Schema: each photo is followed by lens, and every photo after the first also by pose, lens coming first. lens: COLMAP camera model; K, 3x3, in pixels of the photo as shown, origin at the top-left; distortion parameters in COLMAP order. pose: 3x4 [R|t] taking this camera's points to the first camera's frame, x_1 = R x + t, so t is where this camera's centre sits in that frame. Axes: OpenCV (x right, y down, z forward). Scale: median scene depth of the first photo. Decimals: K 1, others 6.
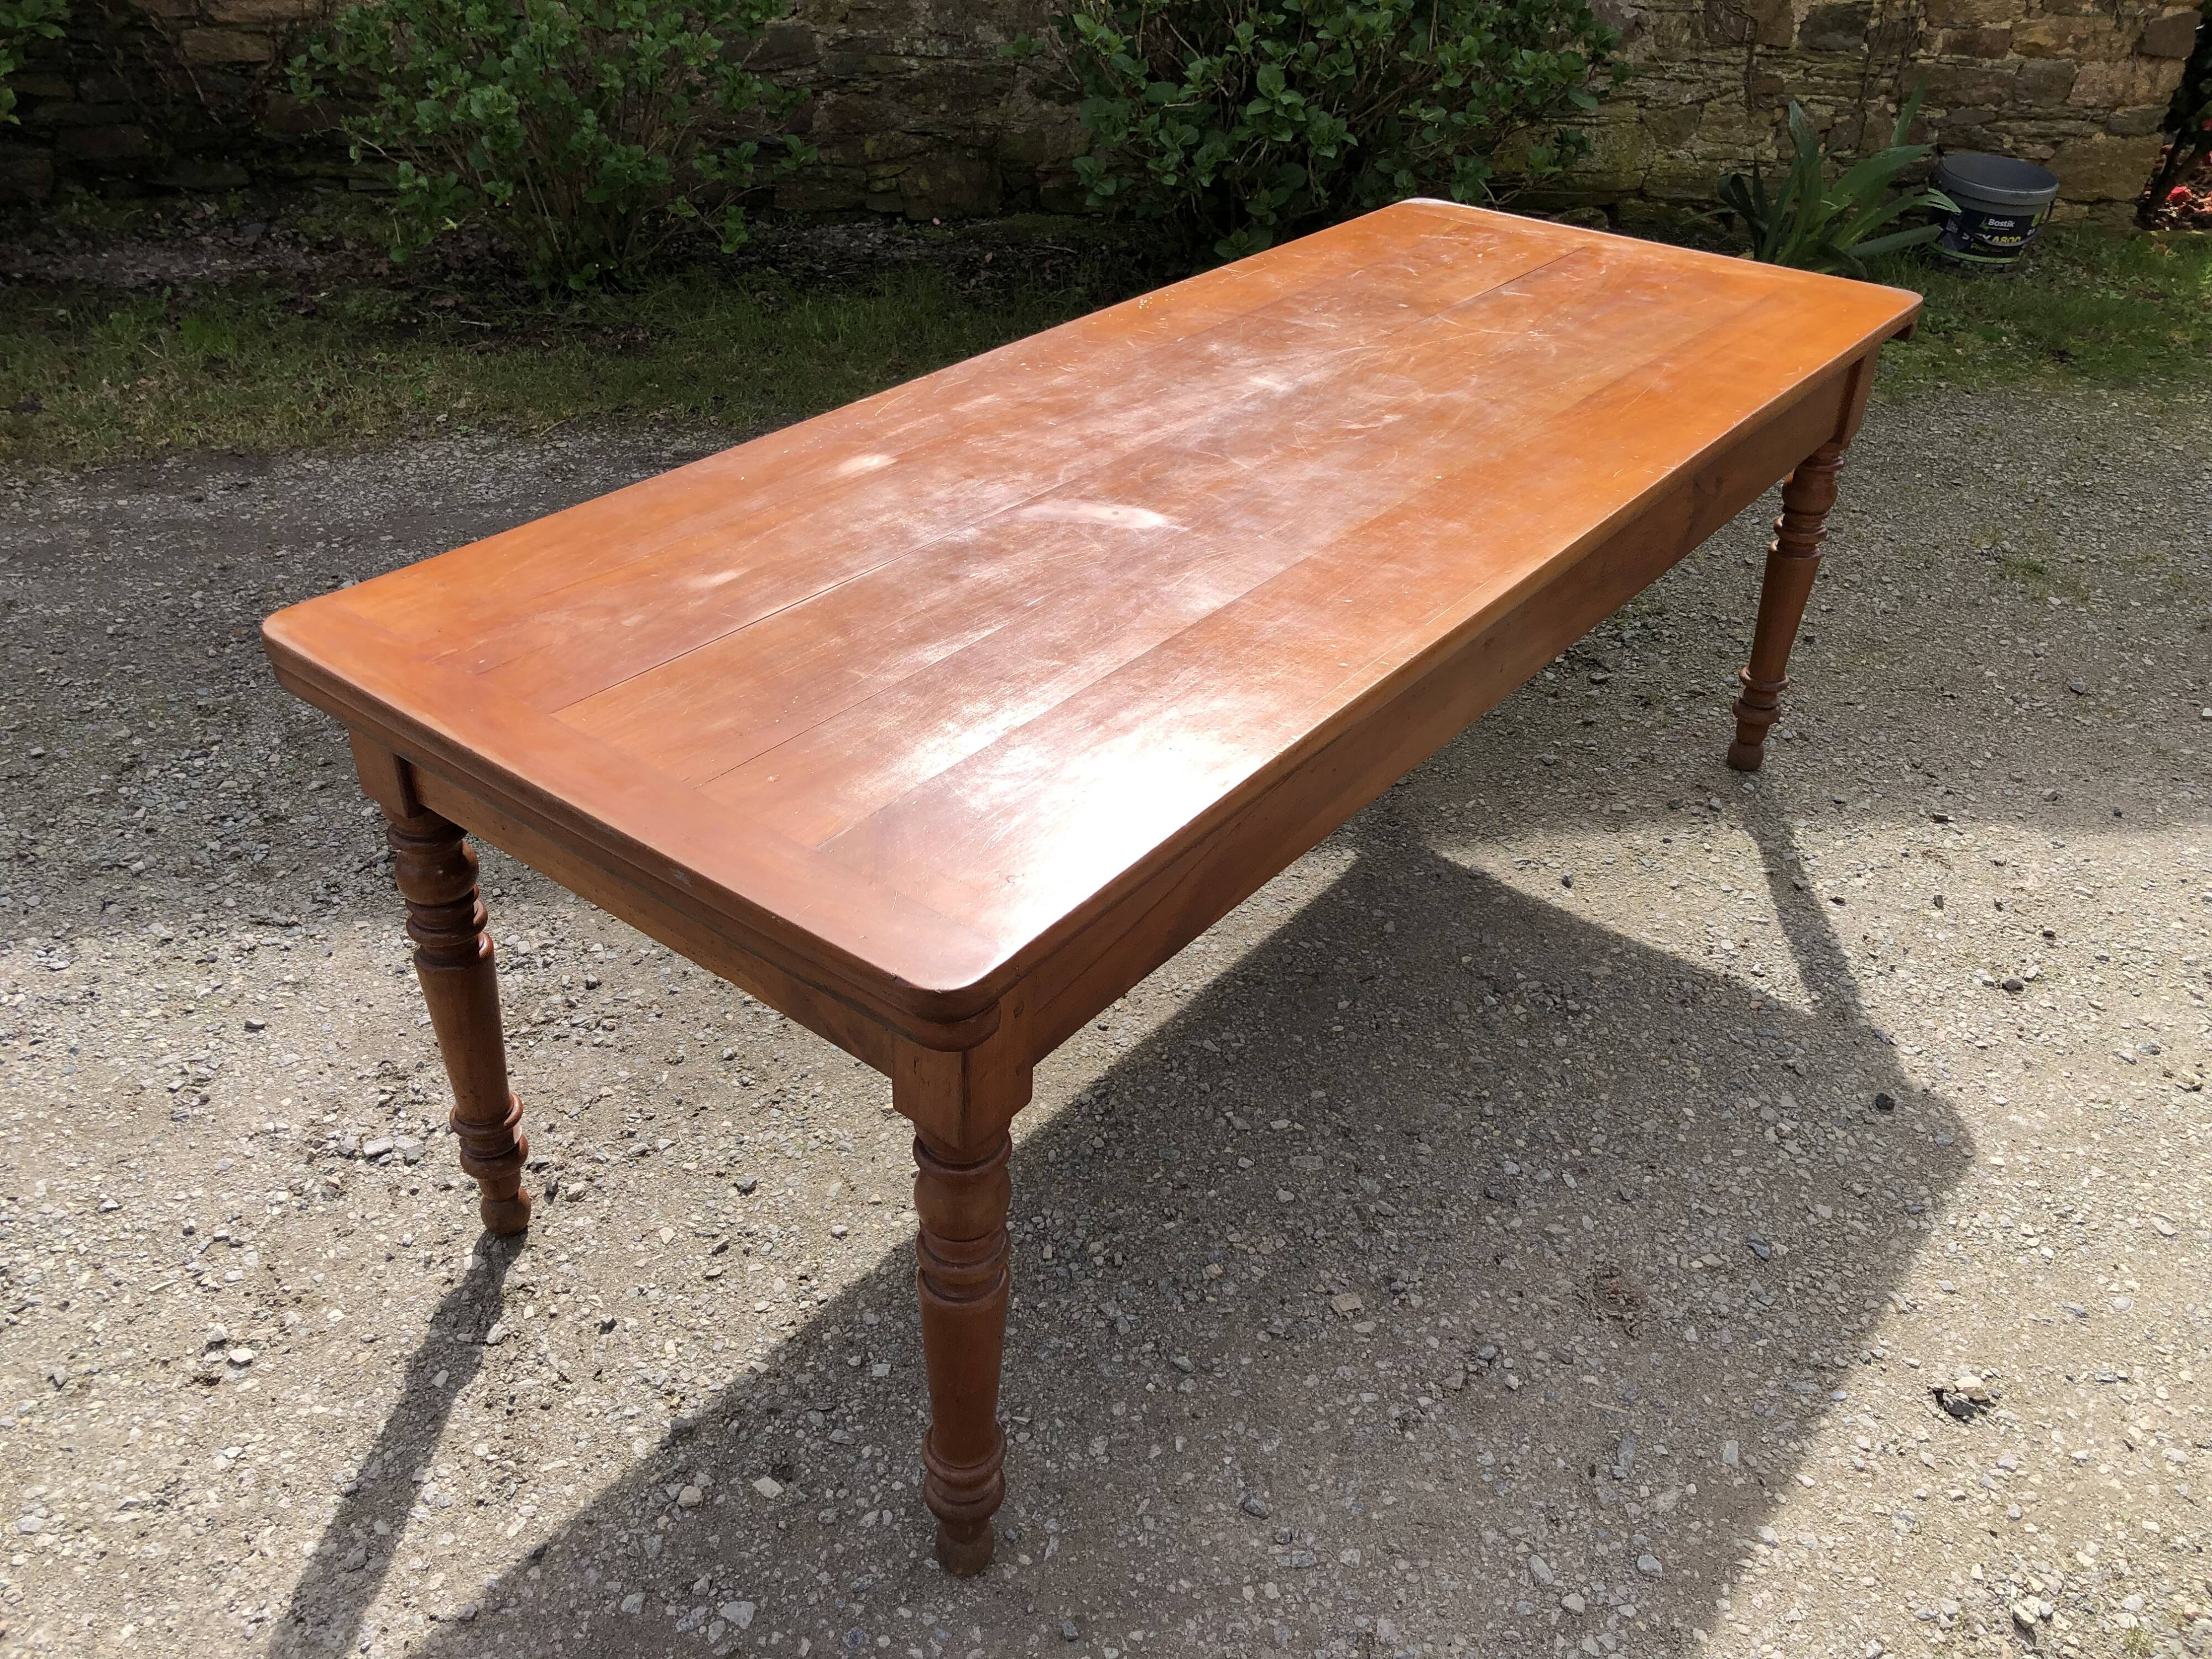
lens RADIAL K [[1822.0, 0, 1110.3], [0, 1822.0, 820.0], [0, 0, 1]] dist [0.013542, 0.000566]
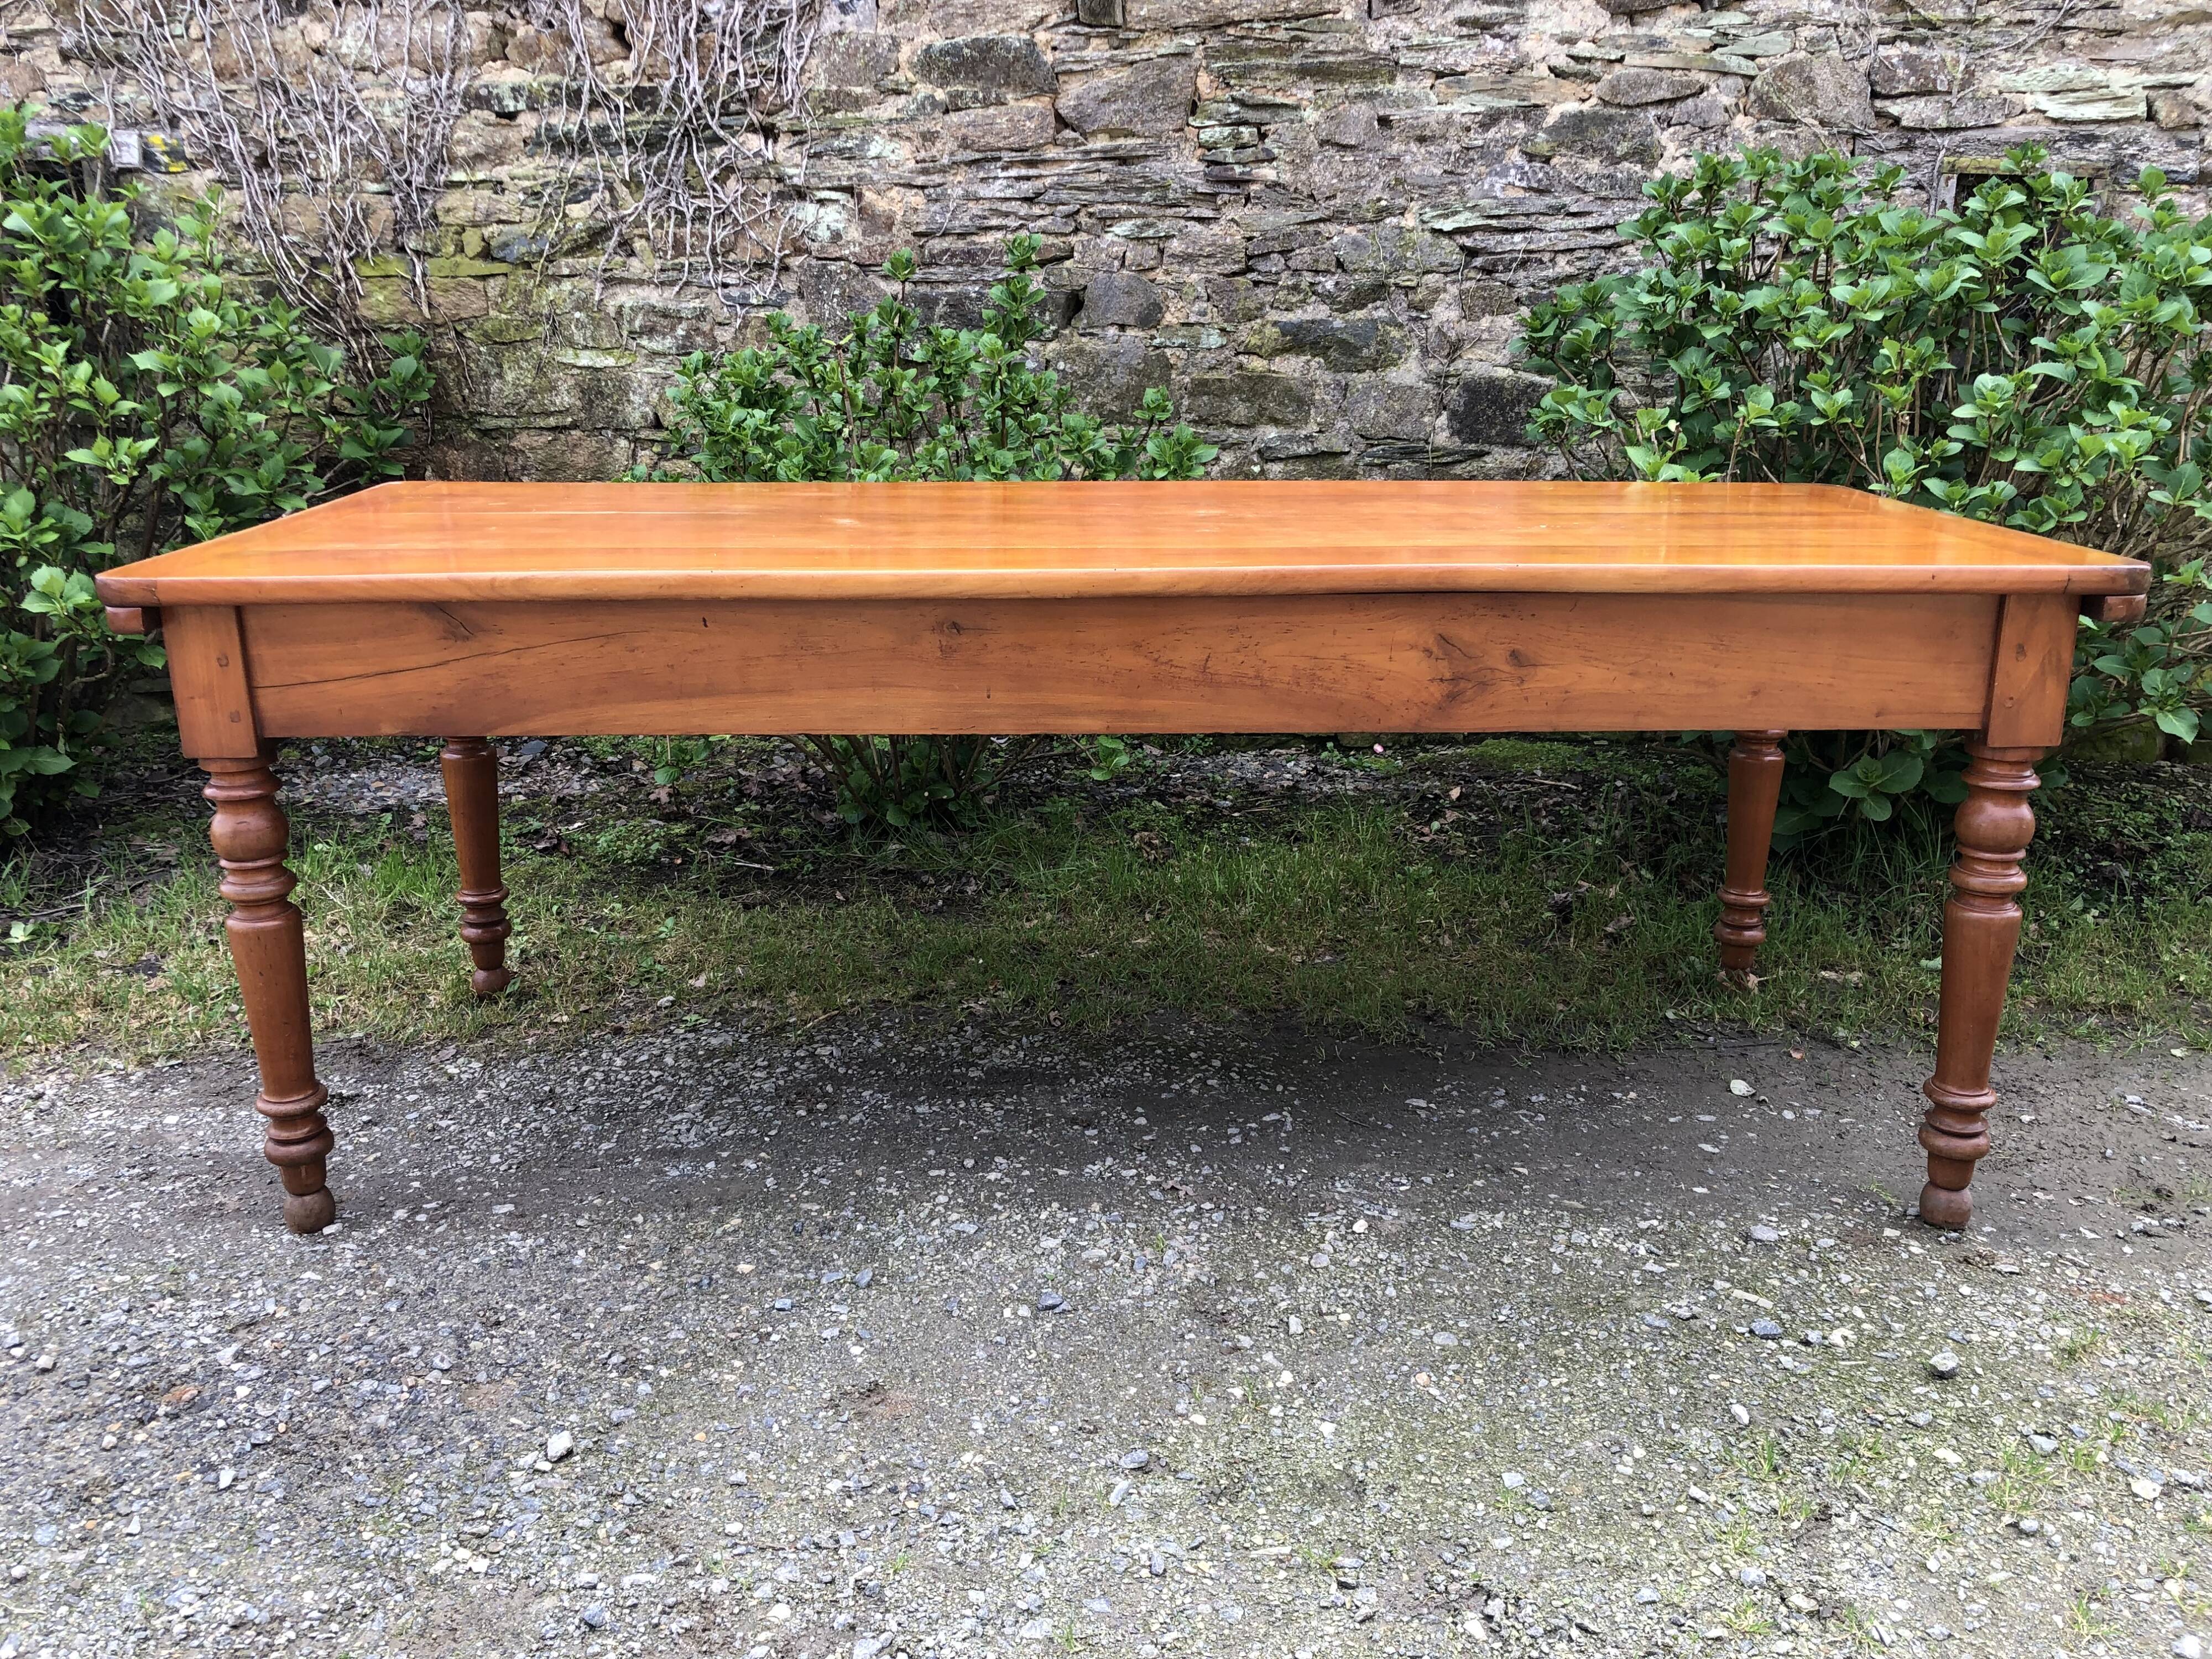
lens RADIAL K [[1822.0, 0, 1097.6], [0, 1822.0, 806.2], [0, 0, 1]] dist [0.013542, 0.000566]
pose [[0.977464, 0.017865, -0.210347, -0.073677], [-0.078844, 0.955203, -0.285256, -0.118737], [0.195828, 0.295412, 0.935085, 0.410617]]
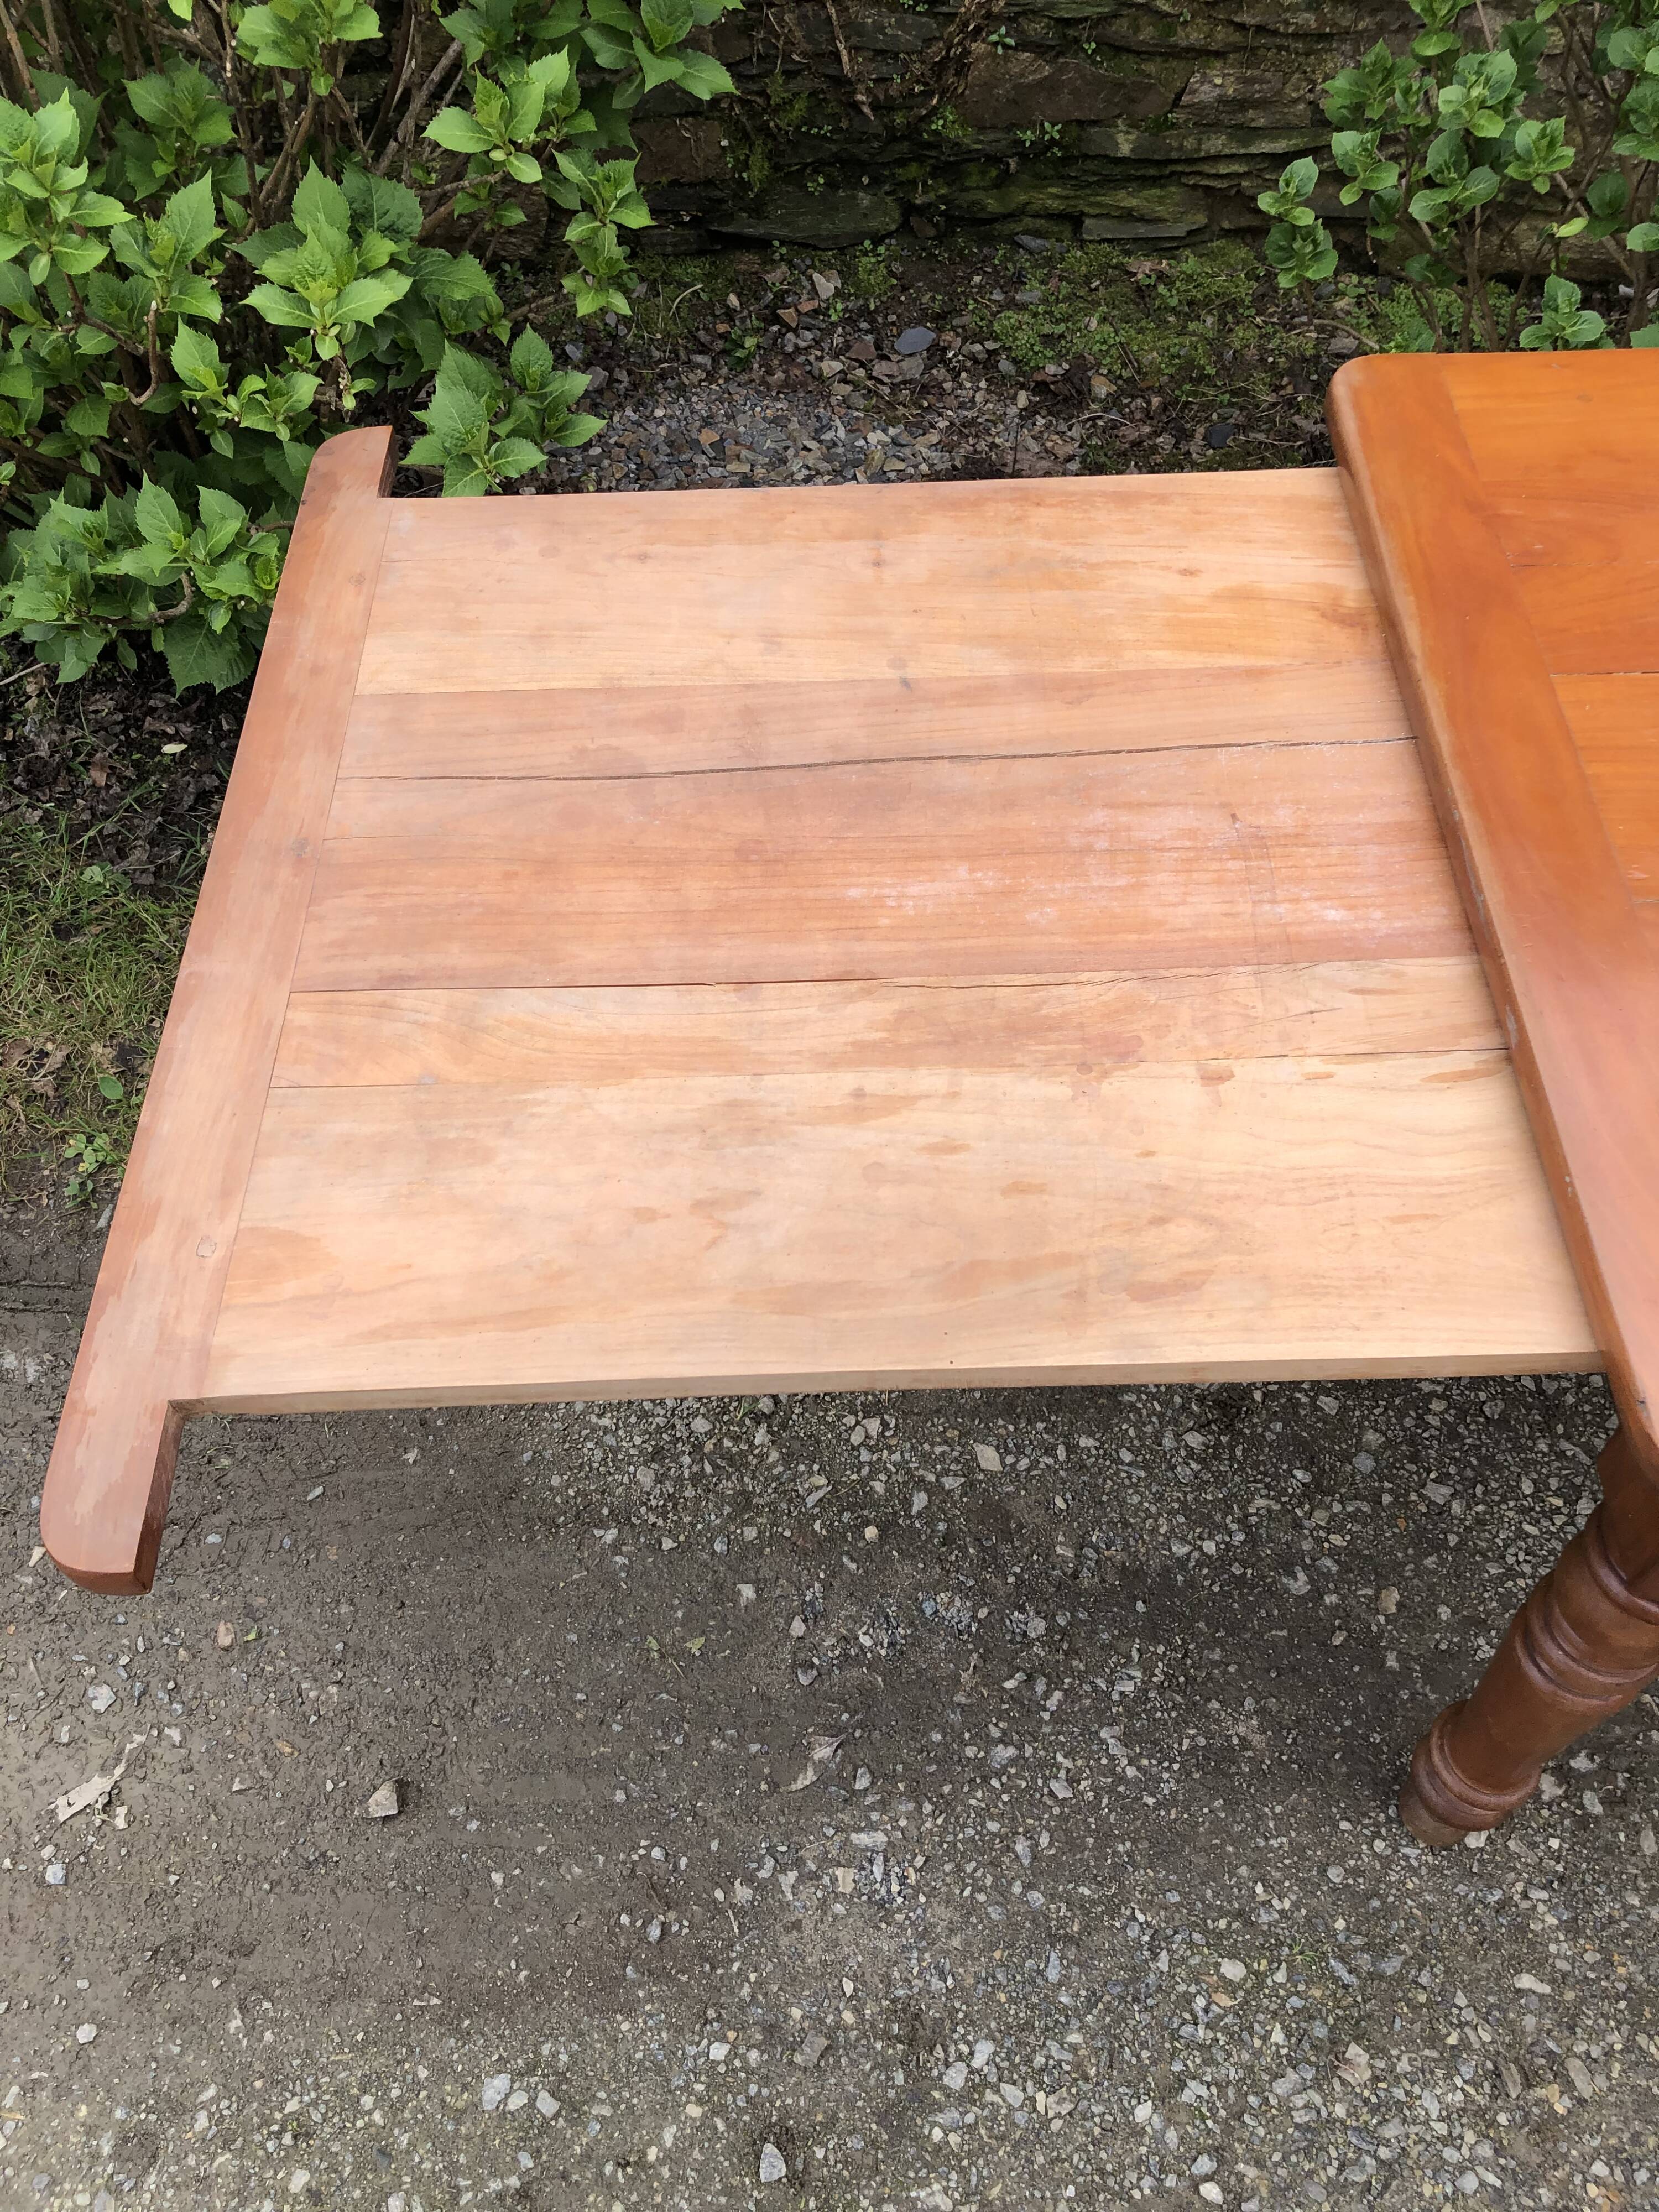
lens RADIAL K [[1822.0, 0, 826.6], [0, 1822.0, 1097.9], [0, 0, 1]] dist [0.013542, 0.000566]
pose [[0.977273, 0.116846, -0.176872, -0.508283], [-0.049170, 0.936563, 0.347034, -0.405811], [0.206202, -0.330451, 0.921023, 0.610605]]
